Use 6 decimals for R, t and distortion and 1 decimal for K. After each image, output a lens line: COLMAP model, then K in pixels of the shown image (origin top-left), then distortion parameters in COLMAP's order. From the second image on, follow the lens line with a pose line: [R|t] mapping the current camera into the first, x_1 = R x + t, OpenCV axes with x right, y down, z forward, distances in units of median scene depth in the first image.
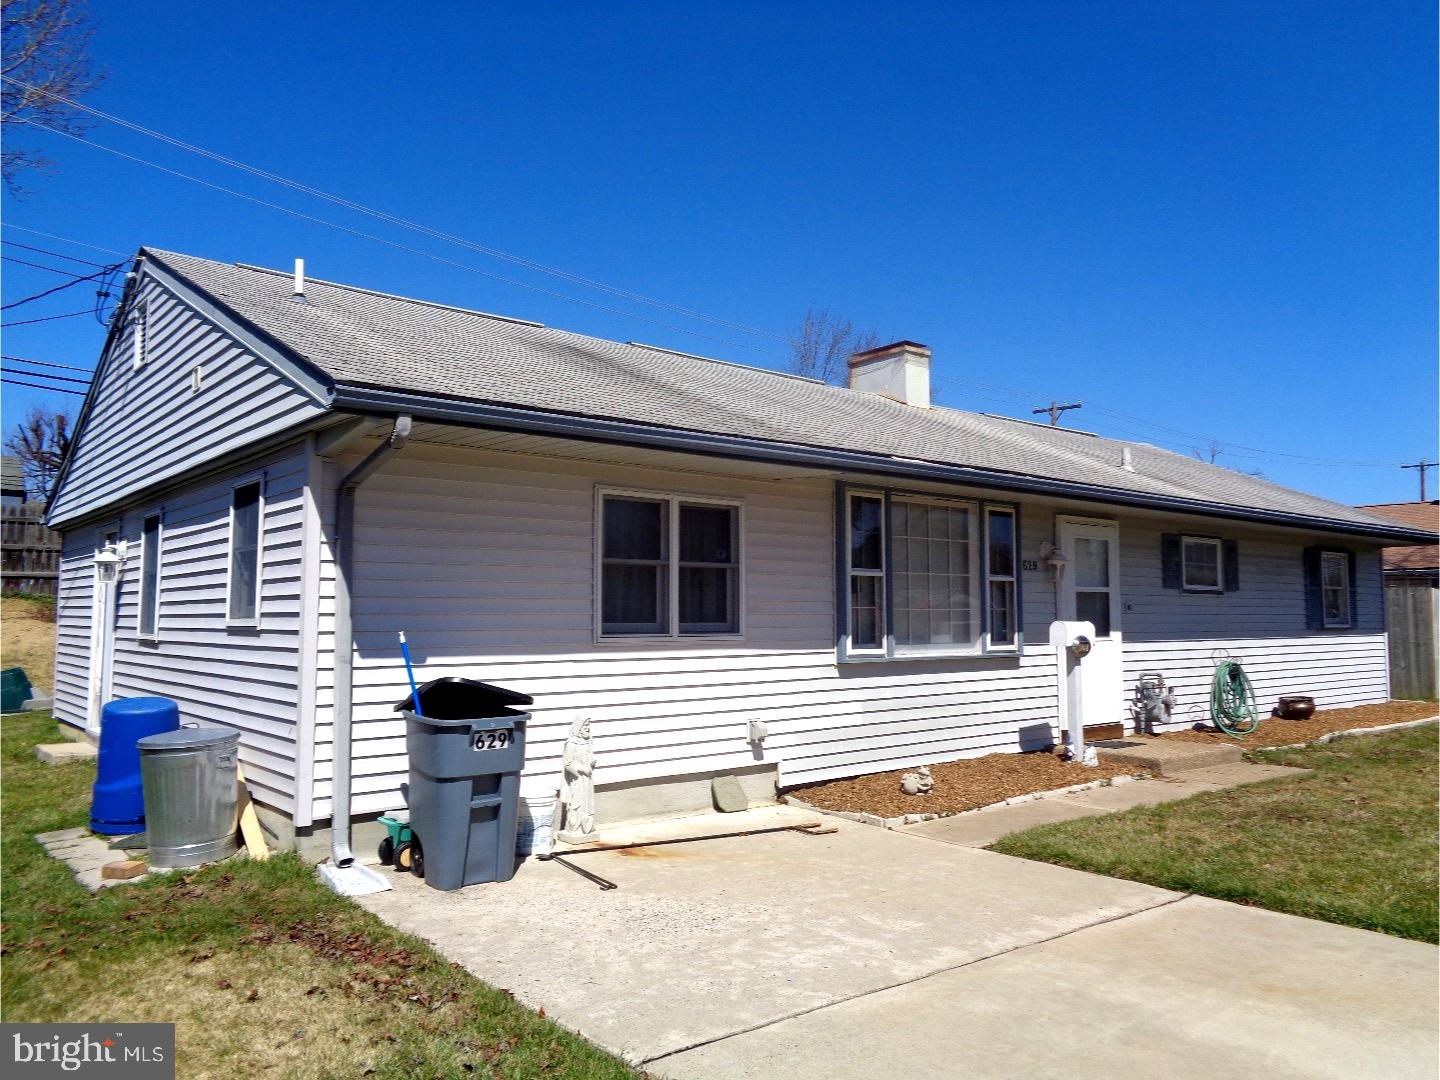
lens RADIAL K [[1083.2, 0, 728.4], [0, 1083.2, 541.5], [0, 0, 1]] dist [0.006916, 0.007759]
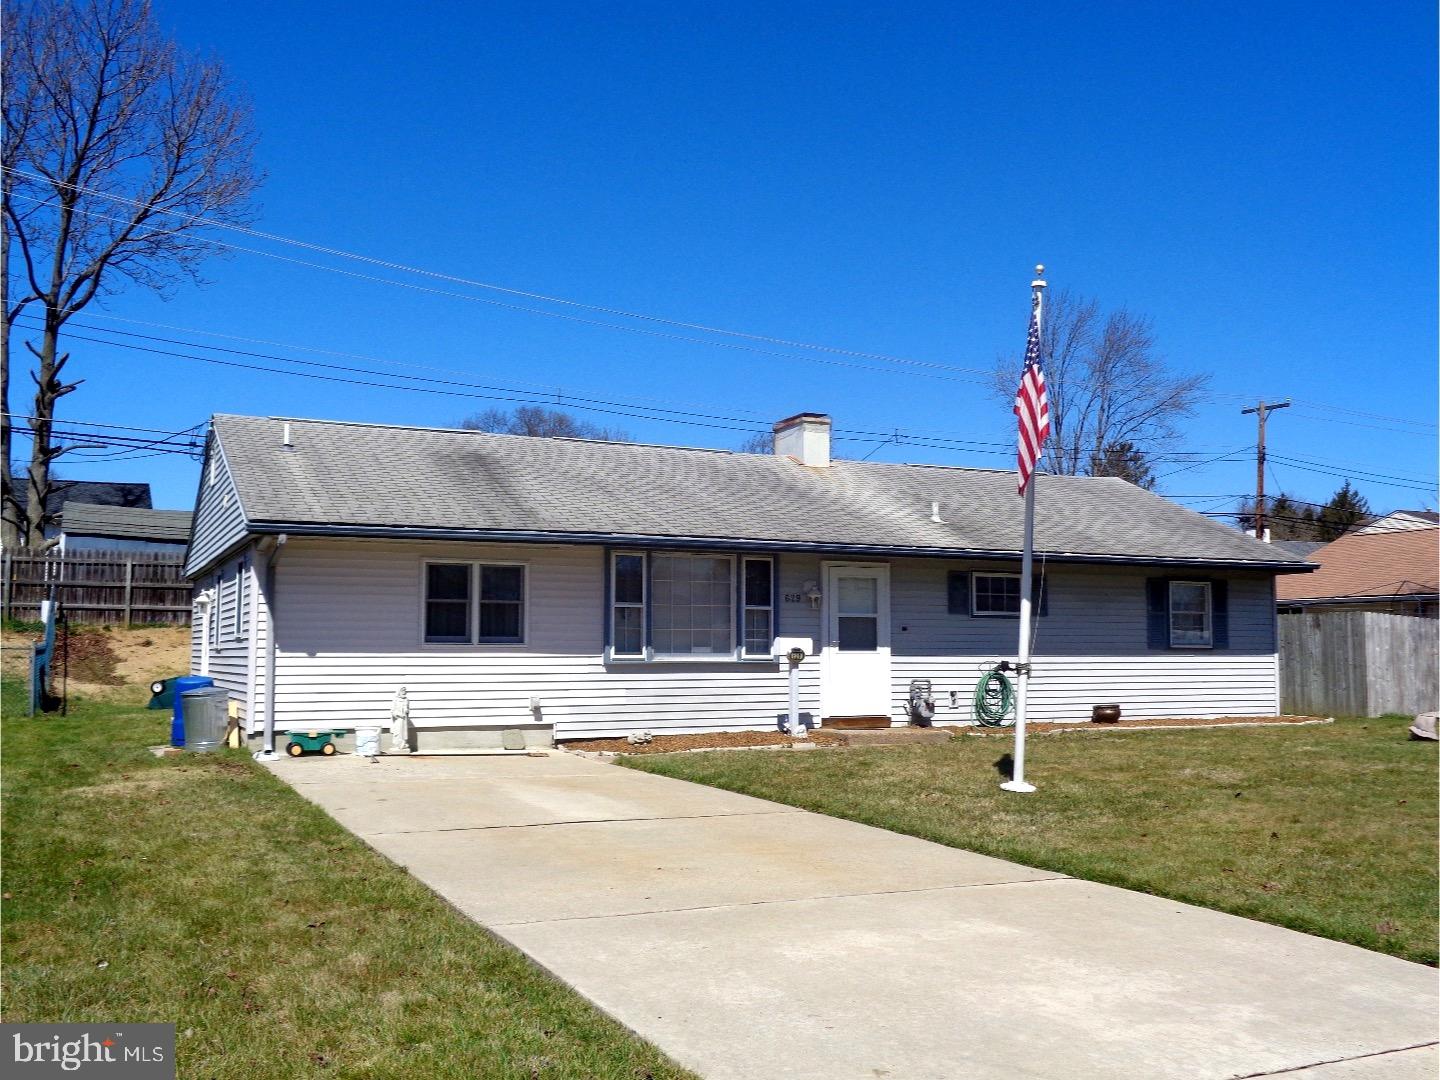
lens RADIAL K [[1368.3, 0, 720.0], [0, 1368.3, 540.0], [0, 0, 1]] dist [0.001067, -0.003883]
pose [[0.967955, -0.019458, -0.250368, 0.724063], [0.016072, 0.999750, -0.015563, -0.030664], [0.250608, 0.011041, 0.968026, -0.824947]]
